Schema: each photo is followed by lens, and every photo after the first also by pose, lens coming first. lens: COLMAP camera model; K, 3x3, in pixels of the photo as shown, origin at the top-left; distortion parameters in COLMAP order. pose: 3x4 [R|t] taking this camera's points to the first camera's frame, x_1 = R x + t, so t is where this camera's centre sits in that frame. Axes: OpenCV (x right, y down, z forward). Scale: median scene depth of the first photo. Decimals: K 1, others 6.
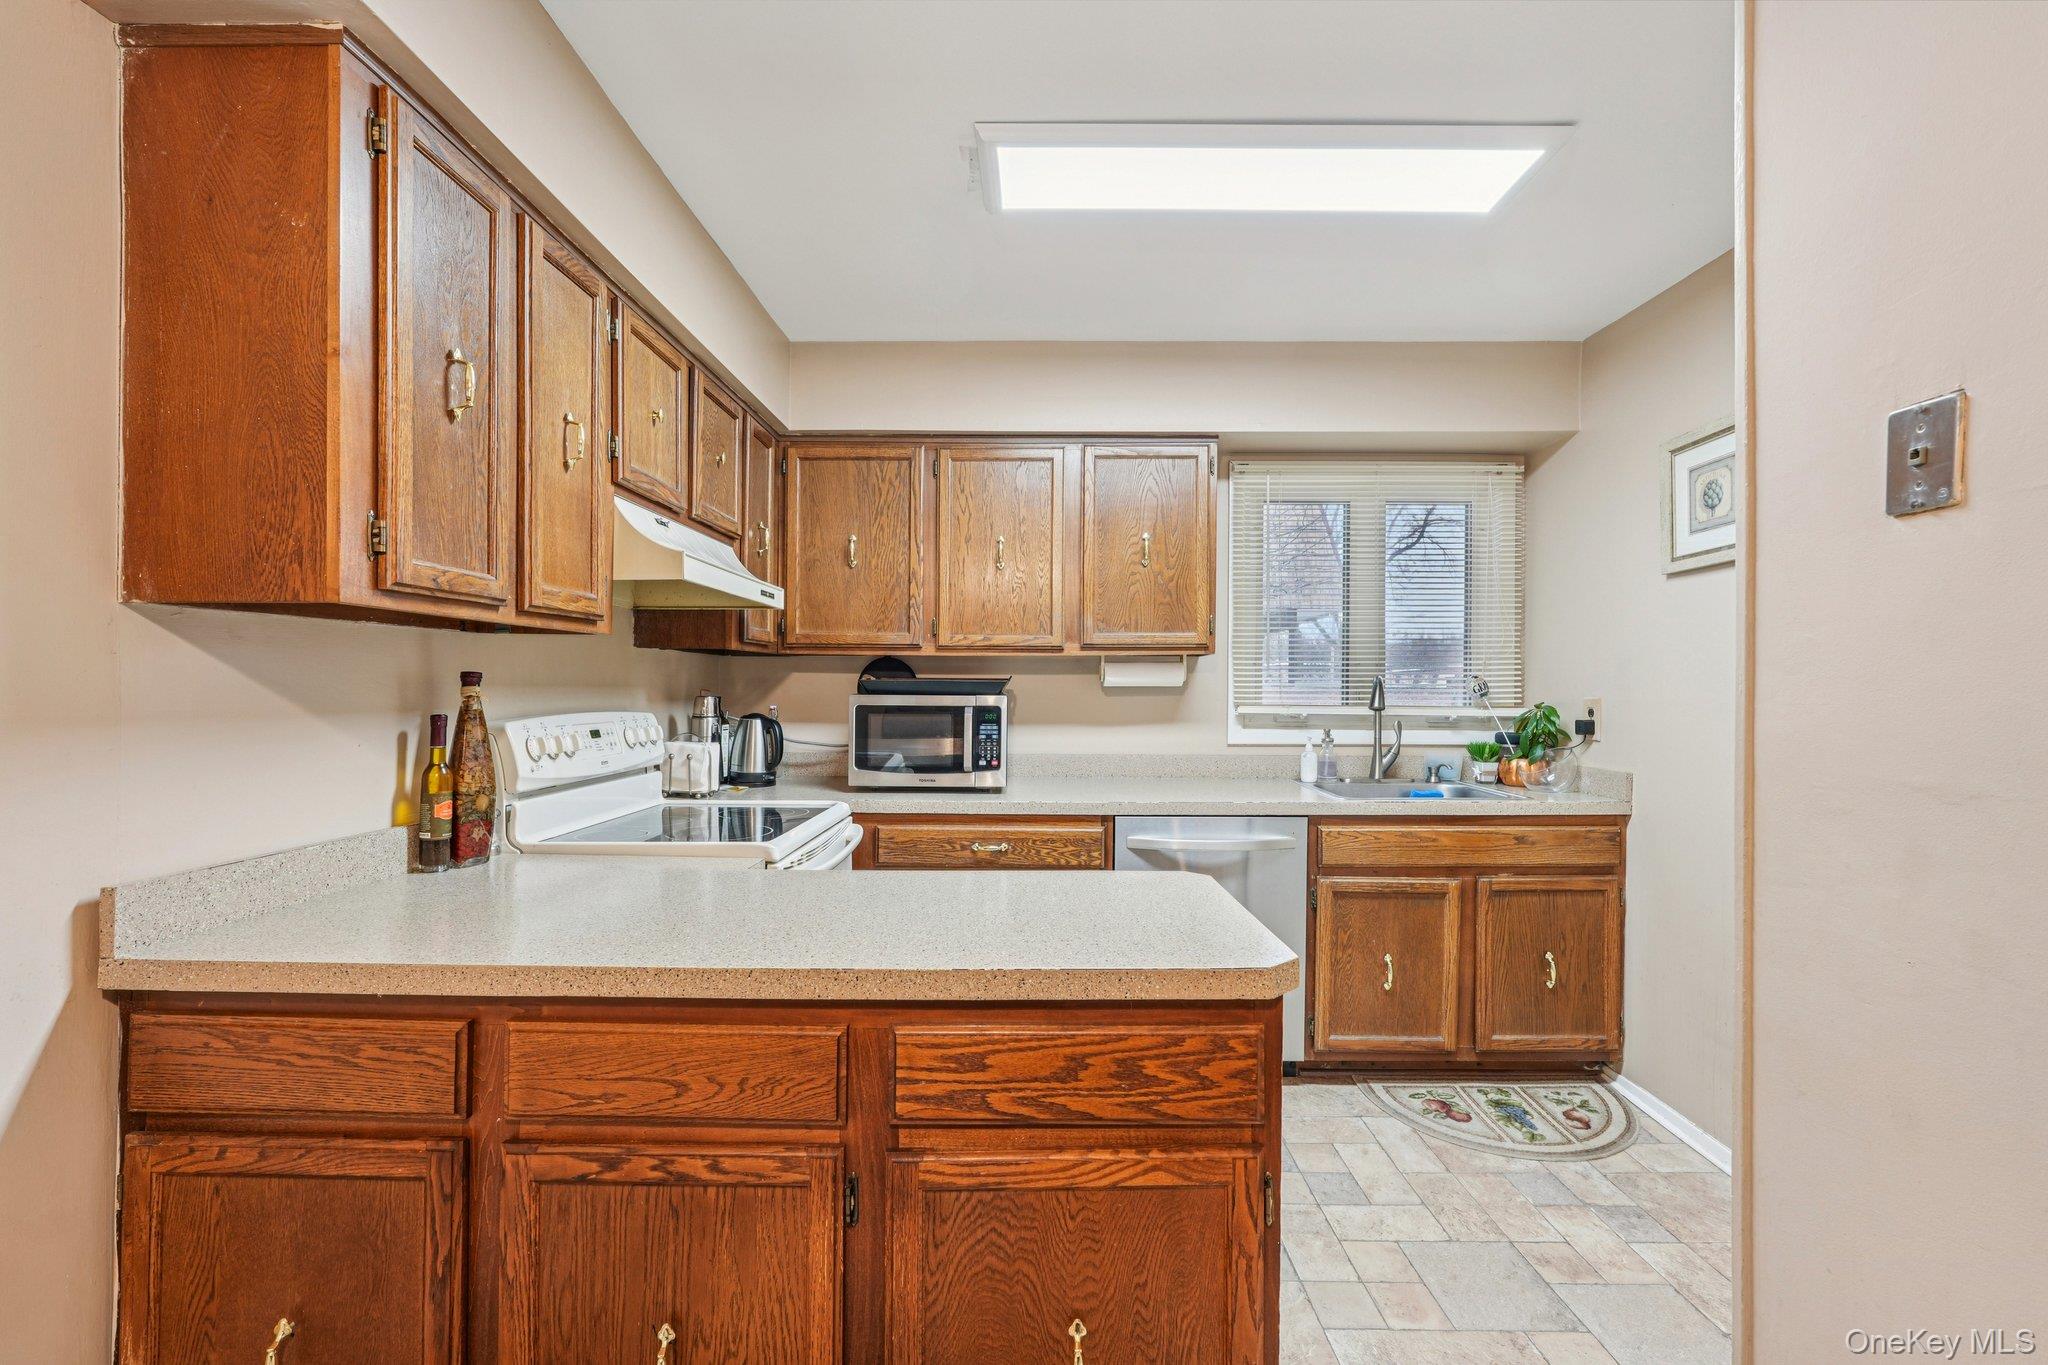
lens RADIAL K [[910.5, 0, 1023.6], [0, 910.5, 683.4], [0, 0, 1]] dist [-0.008115, 0.002176]
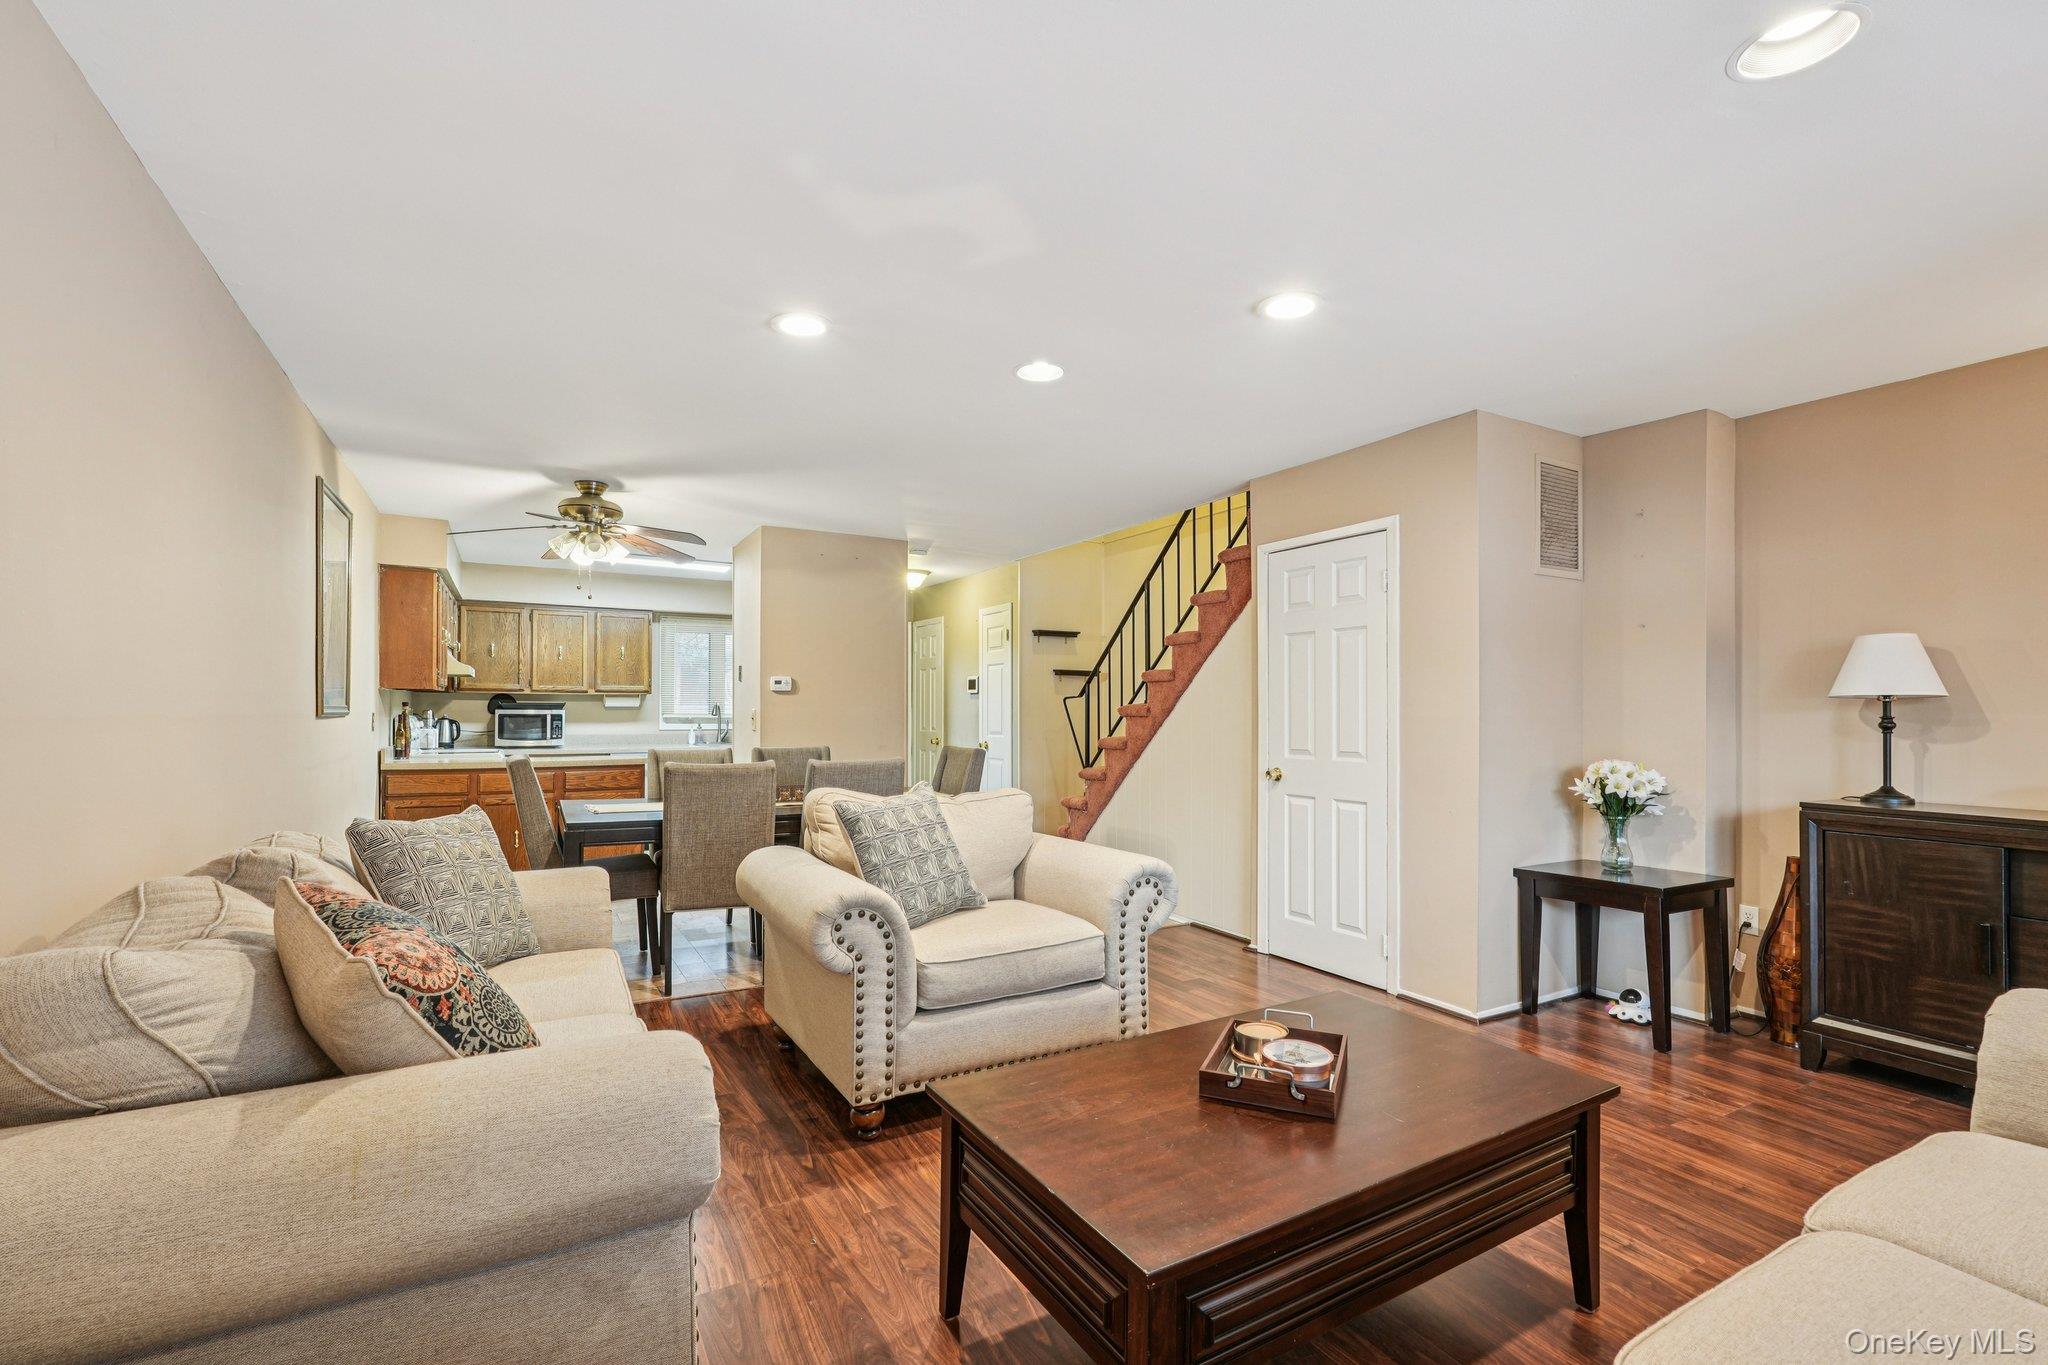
lens RADIAL K [[910.5, 0, 1013.9], [0, 910.5, 708.5], [0, 0, 1]] dist [-0.008115, 0.002176]
pose [[0.866255, 0.001154, 0.499601, -0.214010], [-0.005140, 0.999965, 0.006603, -0.015426], [-0.499576, -0.008288, 0.866230, -1.981032]]
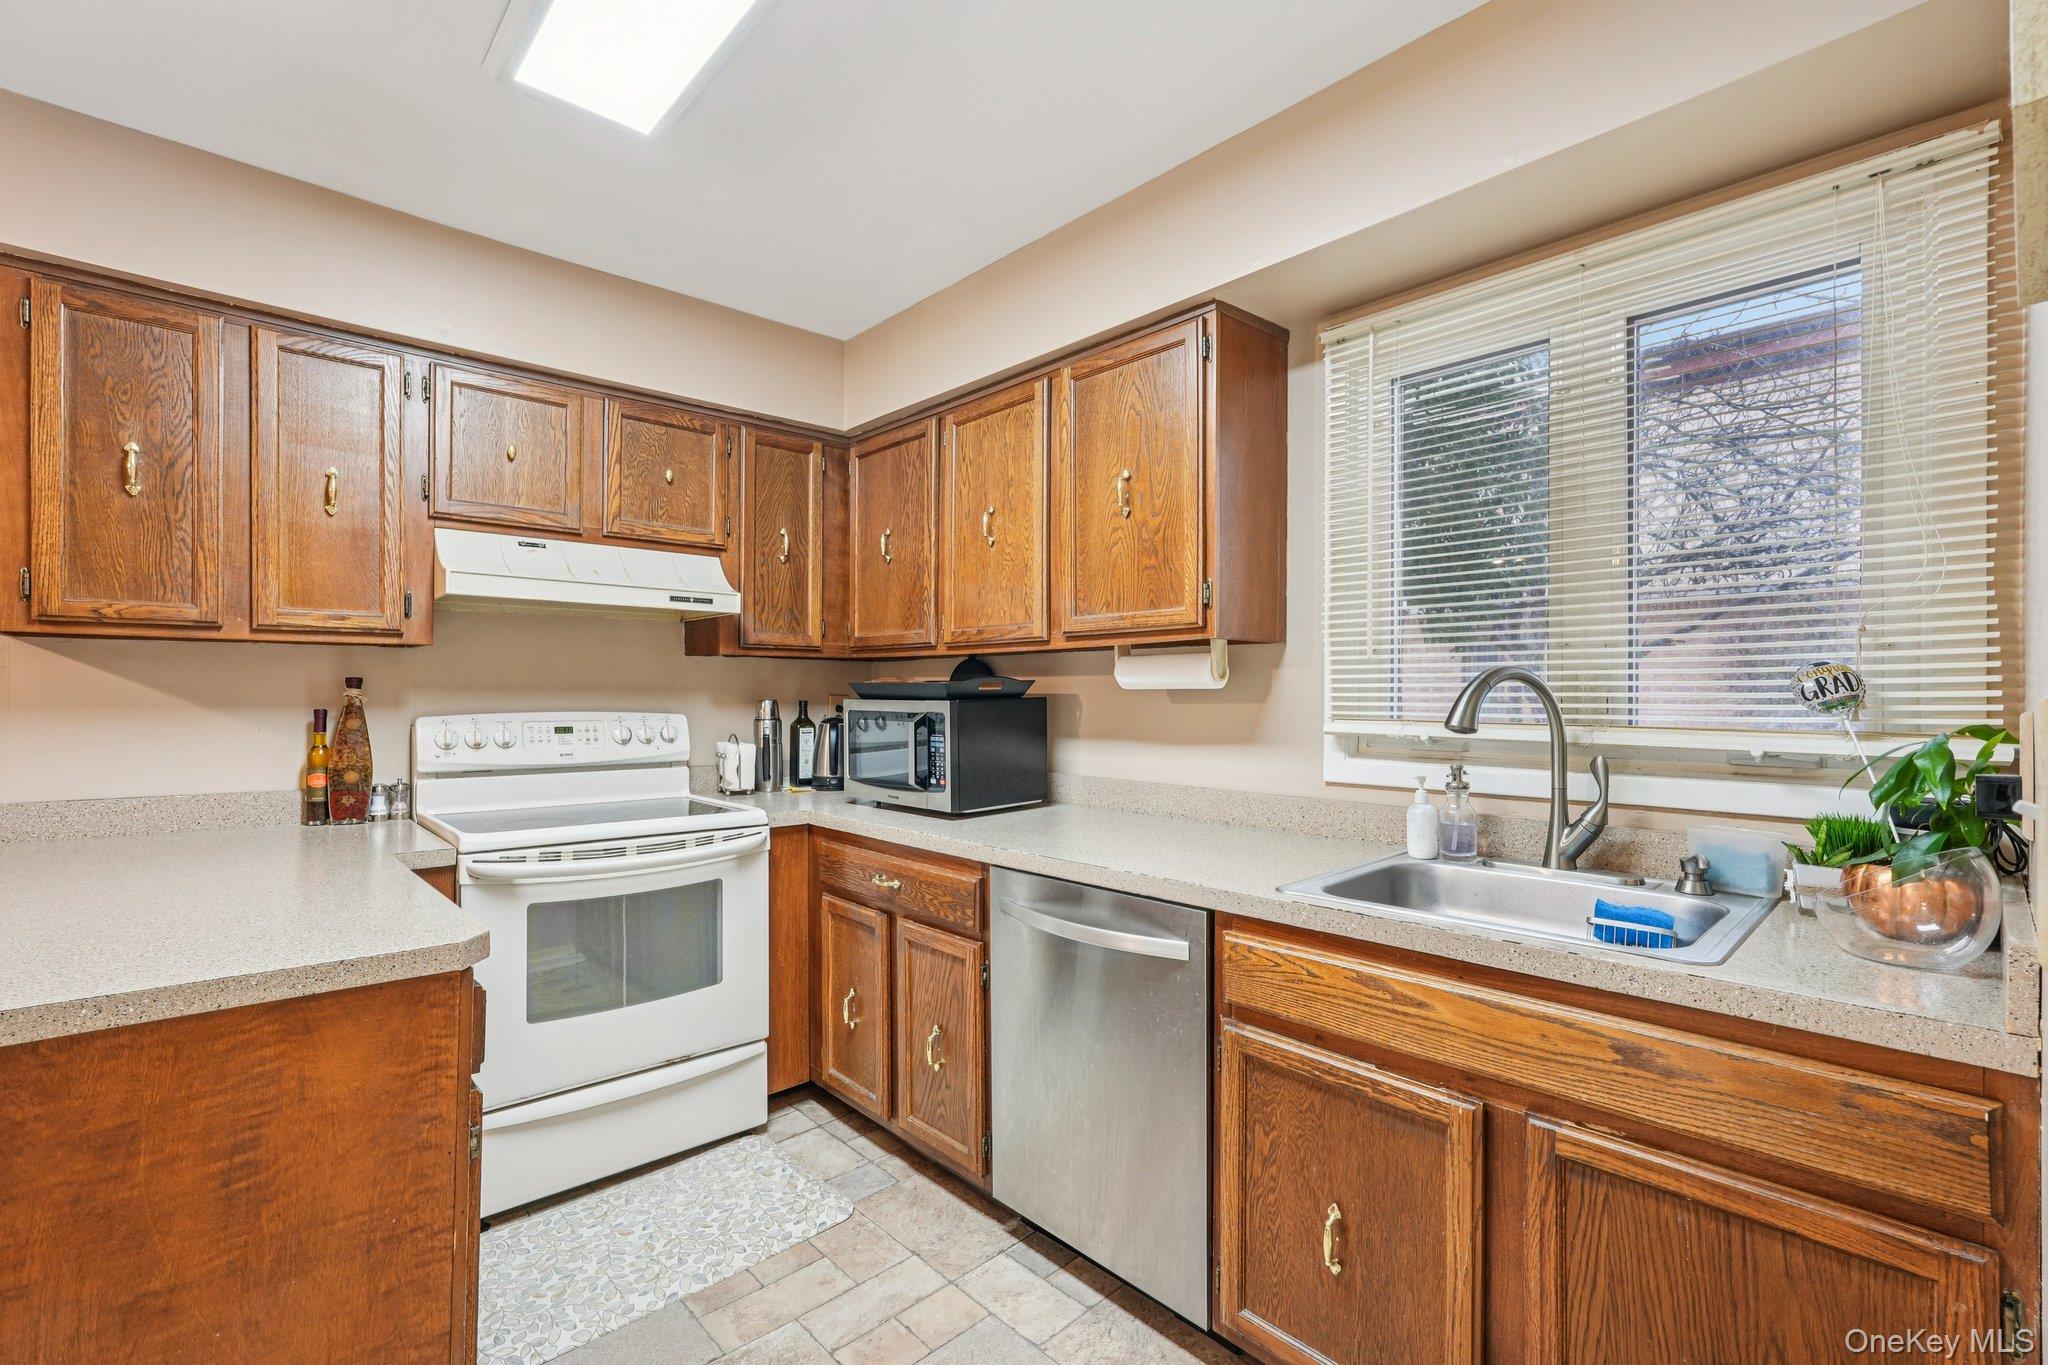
lens RADIAL K [[910.5, 0, 1030.6], [0, 910.5, 685.0], [0, 0, 1]] dist [-0.008115, 0.002176]
pose [[0.687204, -0.008788, -0.726411, 0.657344], [0.001882, 0.999945, -0.010316, 0.008784], [0.726462, 0.005722, 0.687183, 0.519972]]
